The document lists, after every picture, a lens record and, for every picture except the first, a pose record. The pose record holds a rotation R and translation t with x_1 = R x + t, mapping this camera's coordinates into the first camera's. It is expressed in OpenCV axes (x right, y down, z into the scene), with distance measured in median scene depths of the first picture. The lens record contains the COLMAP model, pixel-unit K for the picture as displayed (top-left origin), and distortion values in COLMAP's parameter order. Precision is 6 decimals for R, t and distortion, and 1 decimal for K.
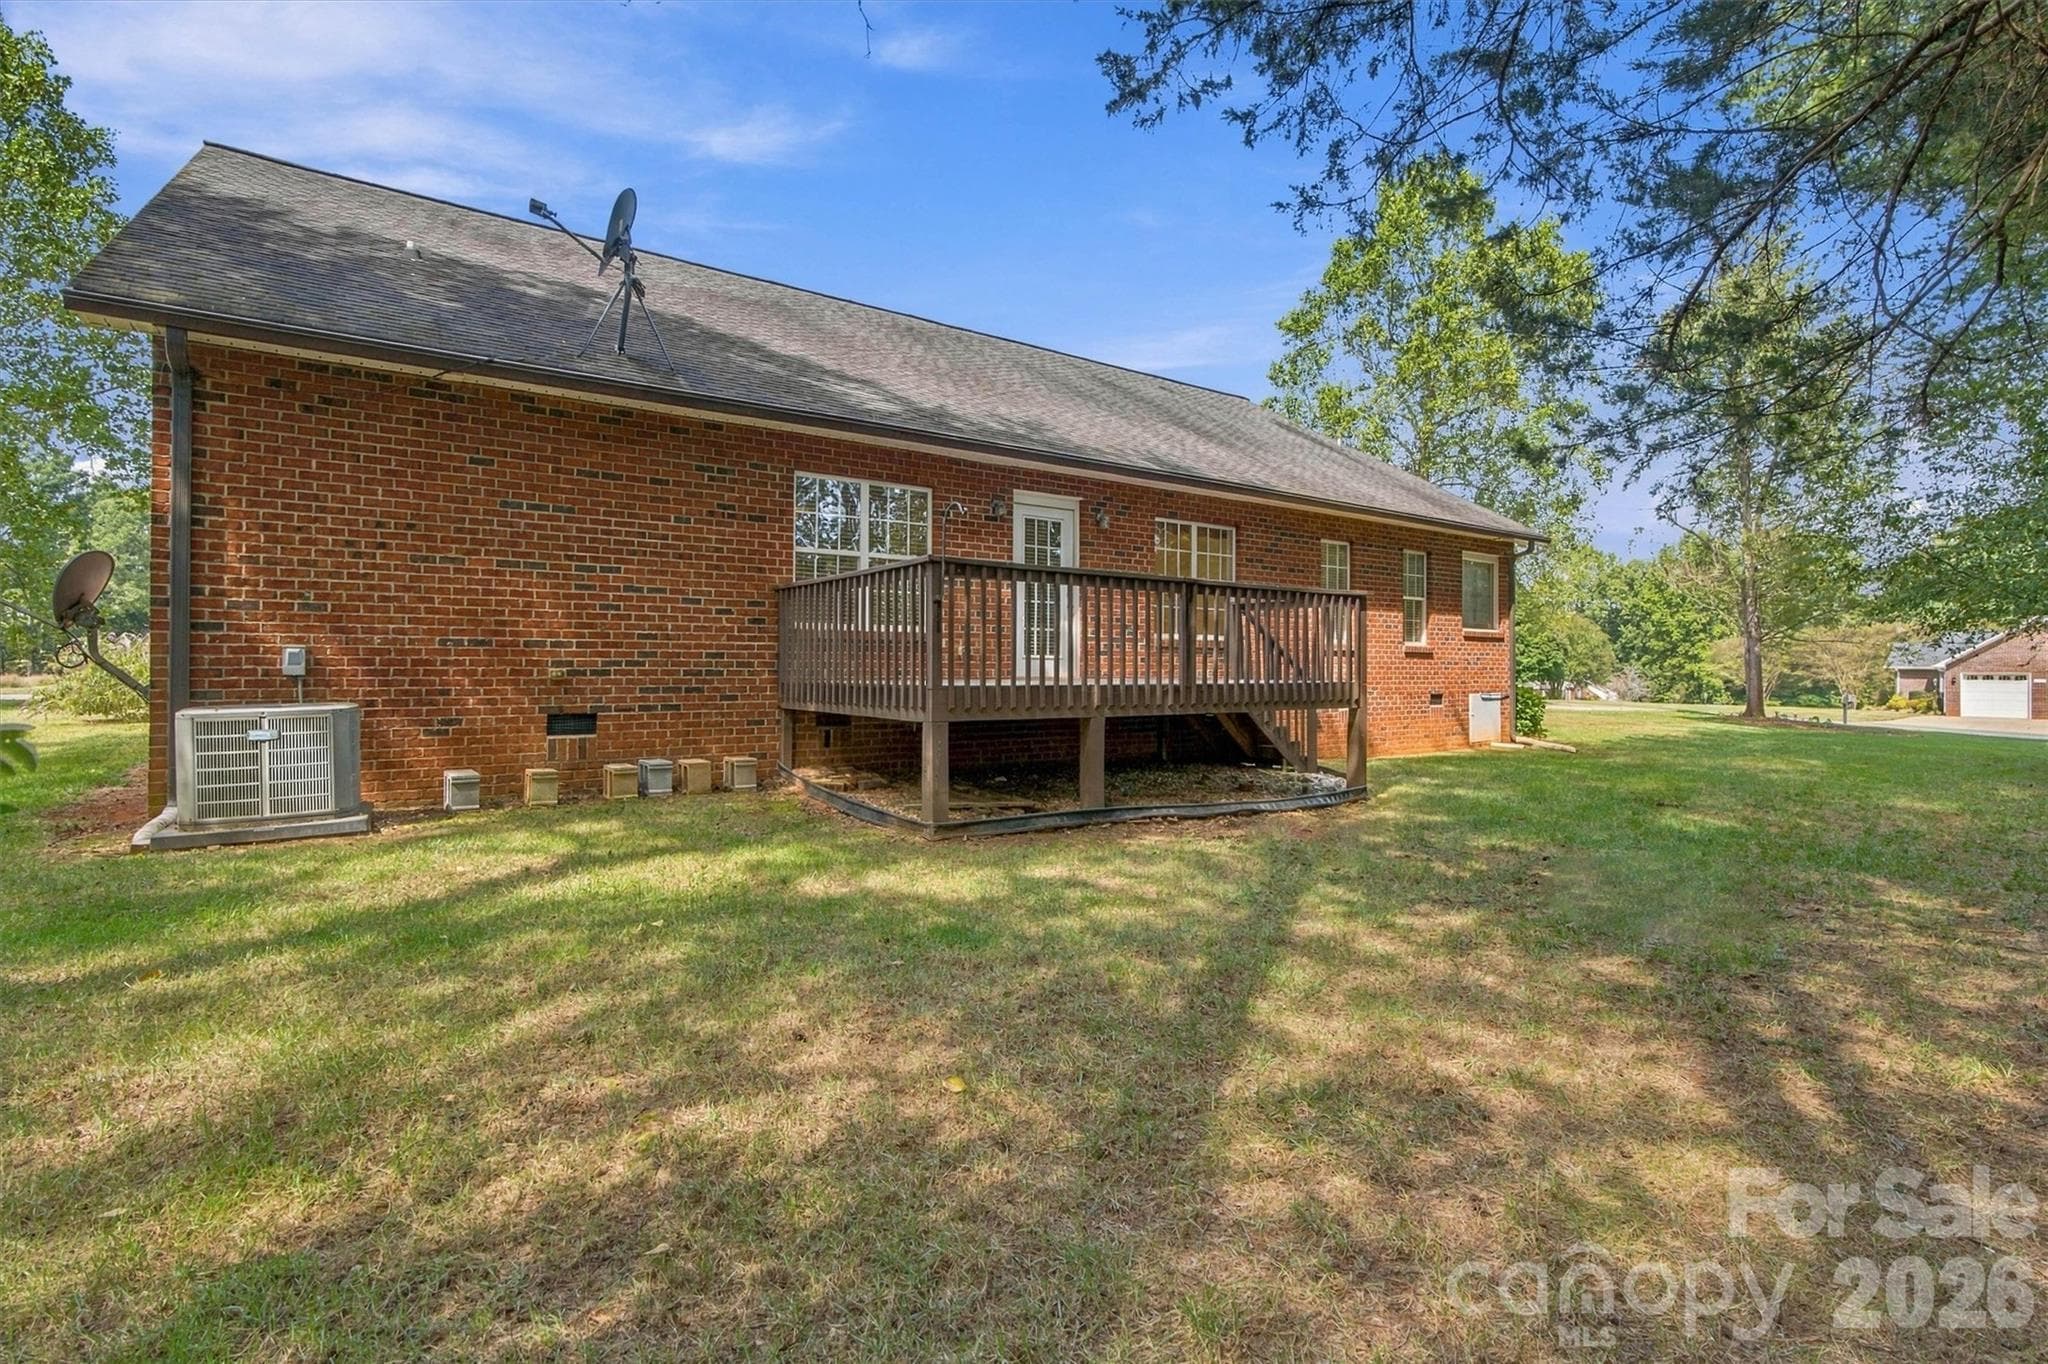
lens RADIAL K [[936.2, 0, 1013.4], [0, 936.2, 670.3], [0, 0, 1]] dist [-0.001759, -0.000092]
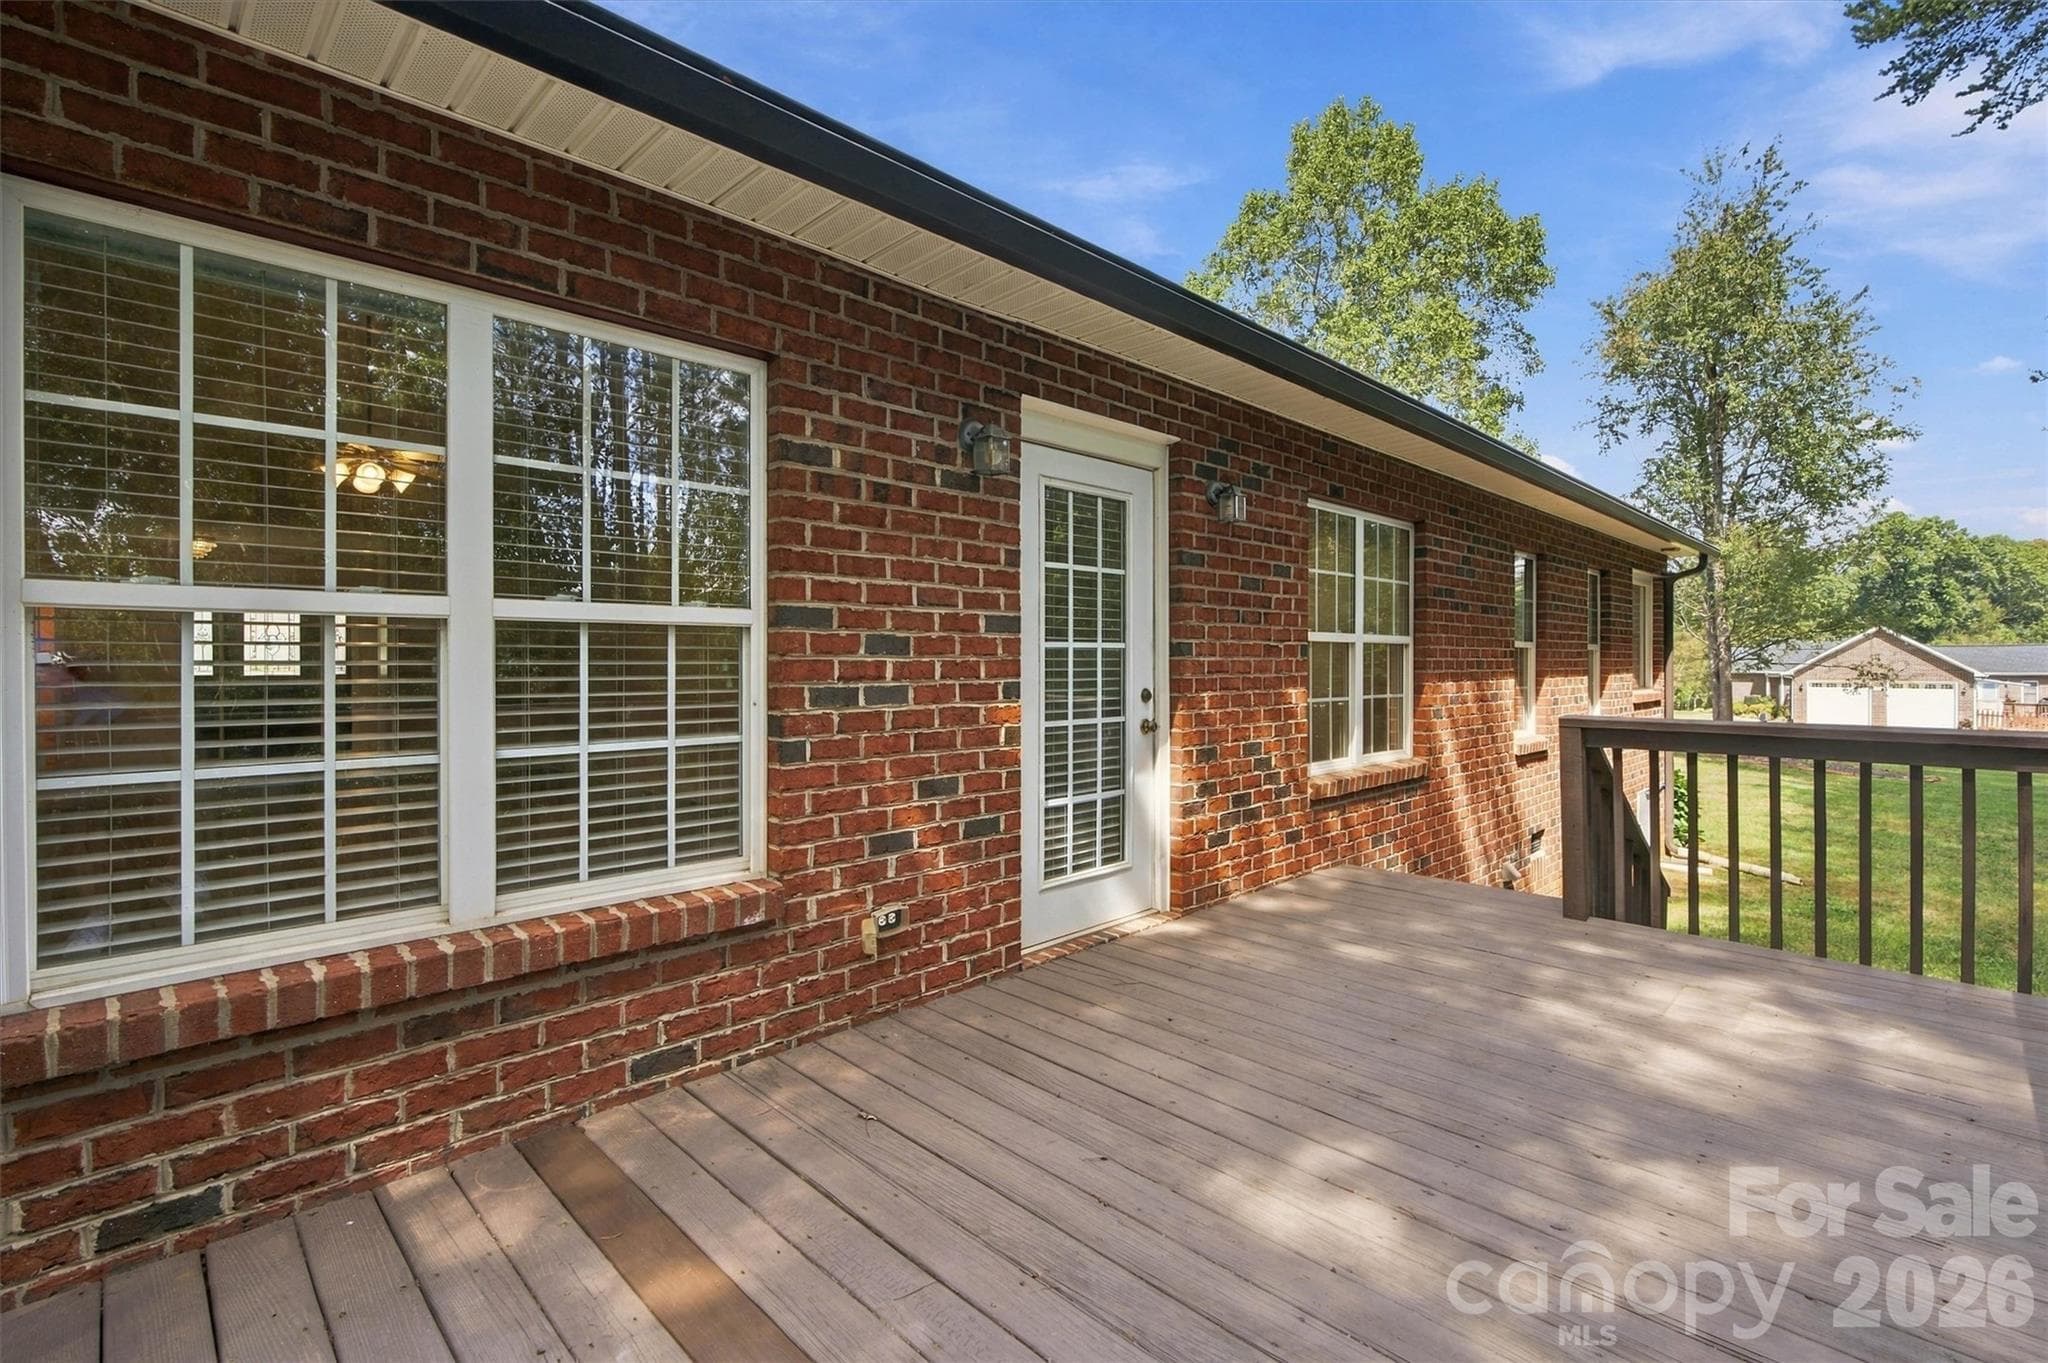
lens RADIAL K [[936.2, 0, 1013.4], [0, 936.2, 669.8], [0, 0, 1]] dist [-0.001759, -0.000092]
pose [[0.988792, 0.009533, 0.148996, -0.049738], [-0.012371, 0.999759, 0.018130, -0.098199], [-0.148787, -0.019770, 0.988672, 0.644671]]
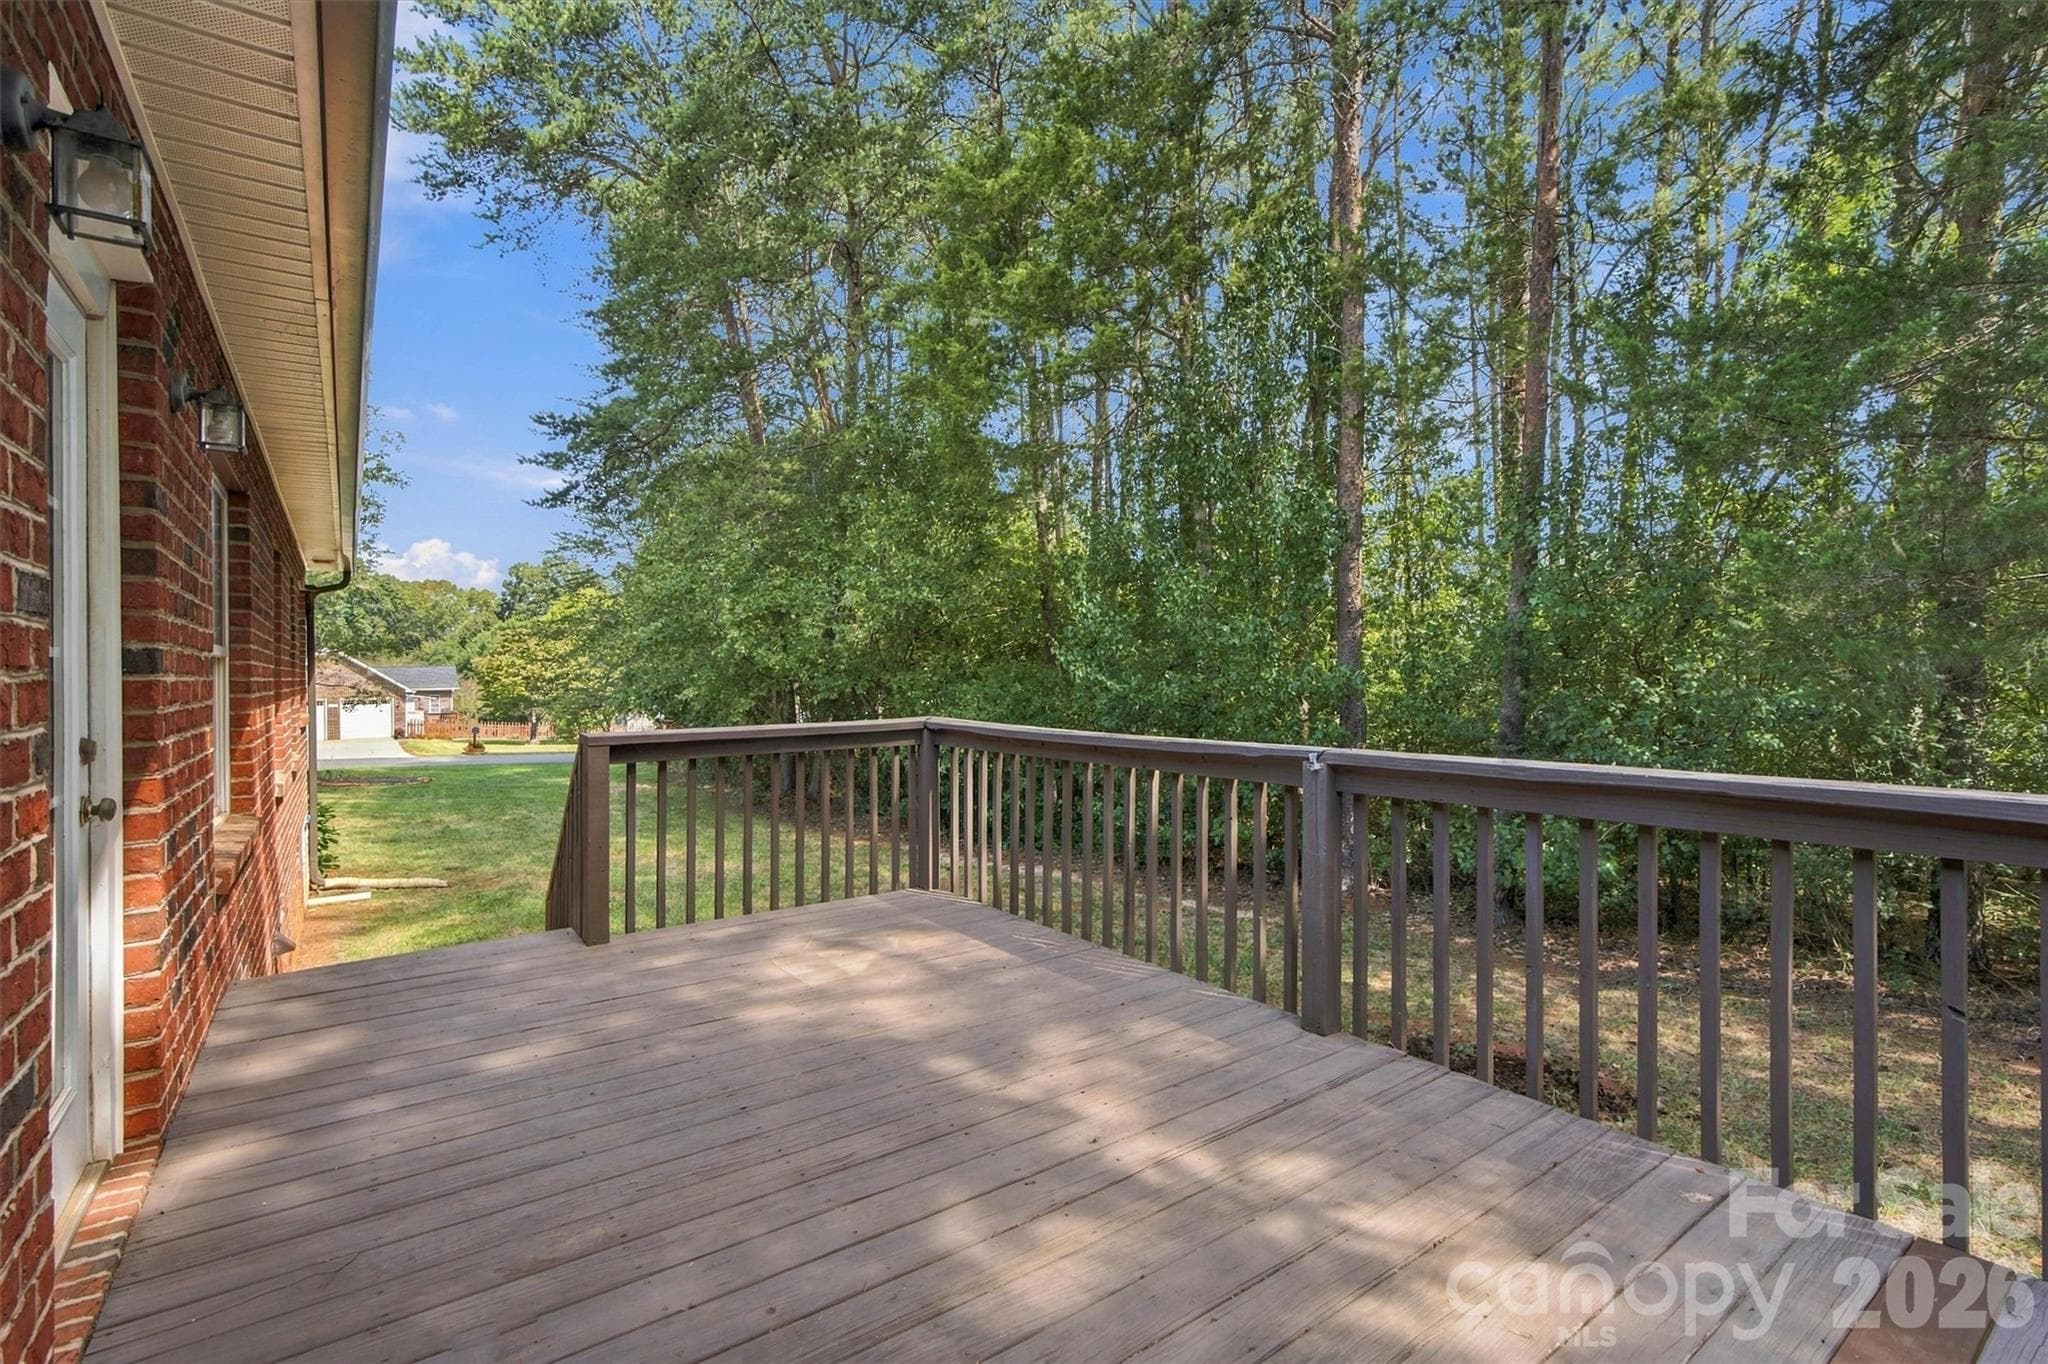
lens RADIAL K [[936.2, 0, 1013.4], [0, 936.2, 670.3], [0, 0, 1]] dist [-0.001759, -0.000092]
pose [[0.007209, 0.011550, 0.999907, -0.134415], [0.003564, 0.999927, -0.011576, -0.095334], [-0.999968, 0.003648, 0.007167, 0.818809]]
